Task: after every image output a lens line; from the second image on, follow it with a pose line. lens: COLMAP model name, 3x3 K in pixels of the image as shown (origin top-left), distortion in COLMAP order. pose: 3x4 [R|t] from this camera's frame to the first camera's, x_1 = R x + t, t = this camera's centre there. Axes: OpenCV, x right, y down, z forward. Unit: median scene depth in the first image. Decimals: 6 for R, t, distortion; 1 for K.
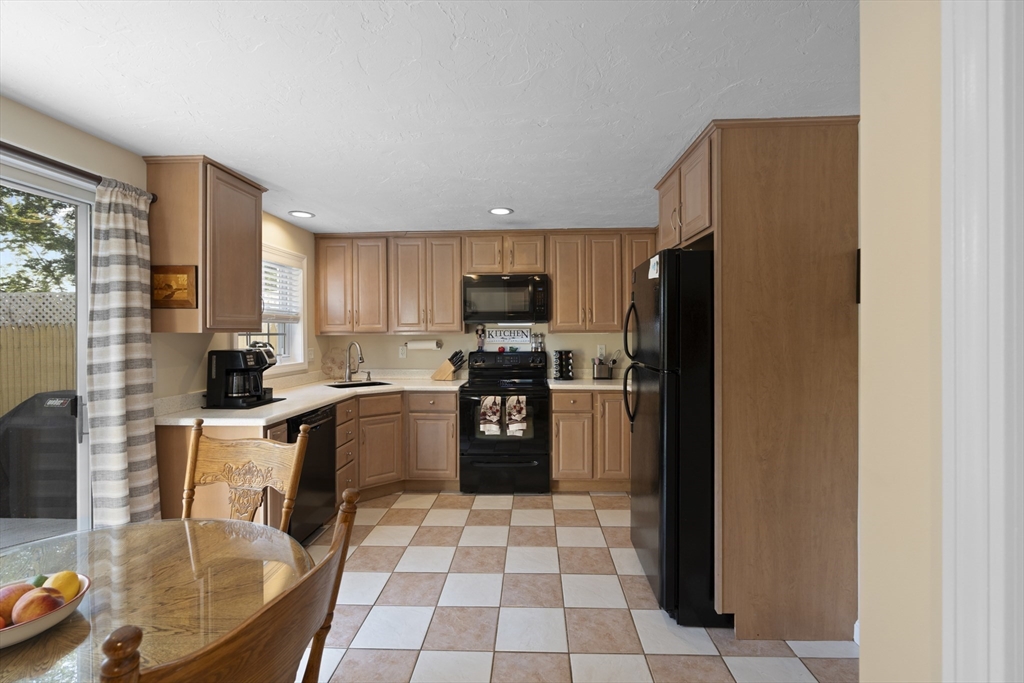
lens RADIAL K [[461.5, 0, 512.2], [0, 461.5, 330.3], [0, 0, 1]] dist [-0.003451, 0.000323]
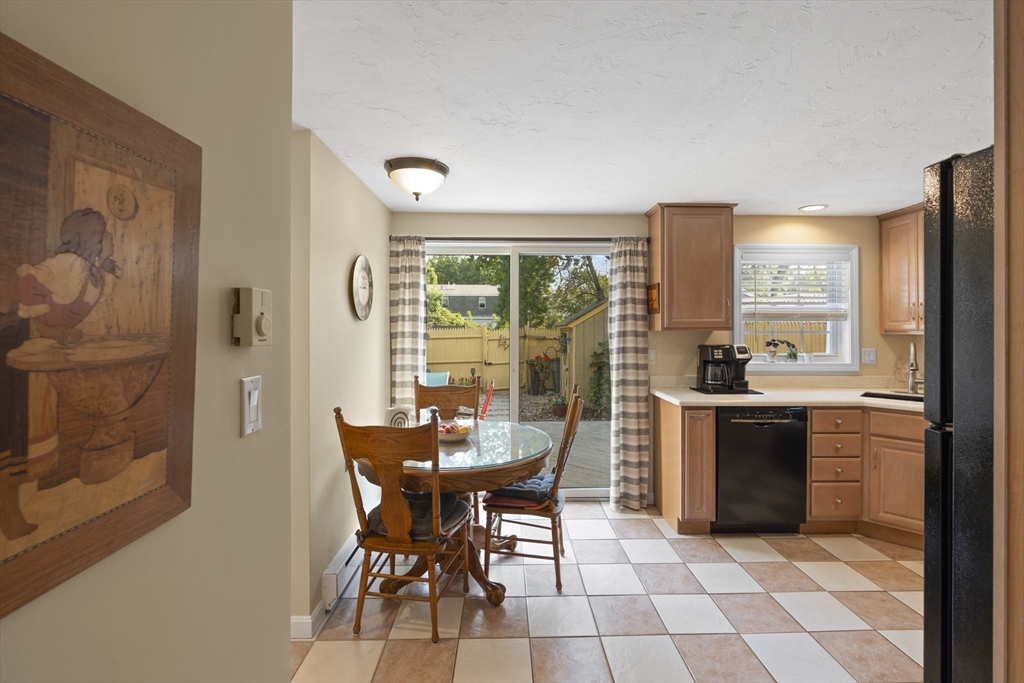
lens RADIAL K [[461.5, 0, 512.2], [0, 461.5, 330.3], [0, 0, 1]] dist [-0.003451, 0.000323]
pose [[0.051319, 0.009193, -0.998640, 0.684665], [0.002240, 0.999954, 0.009320, -0.009984], [0.998680, -0.002715, 0.051297, 0.478564]]
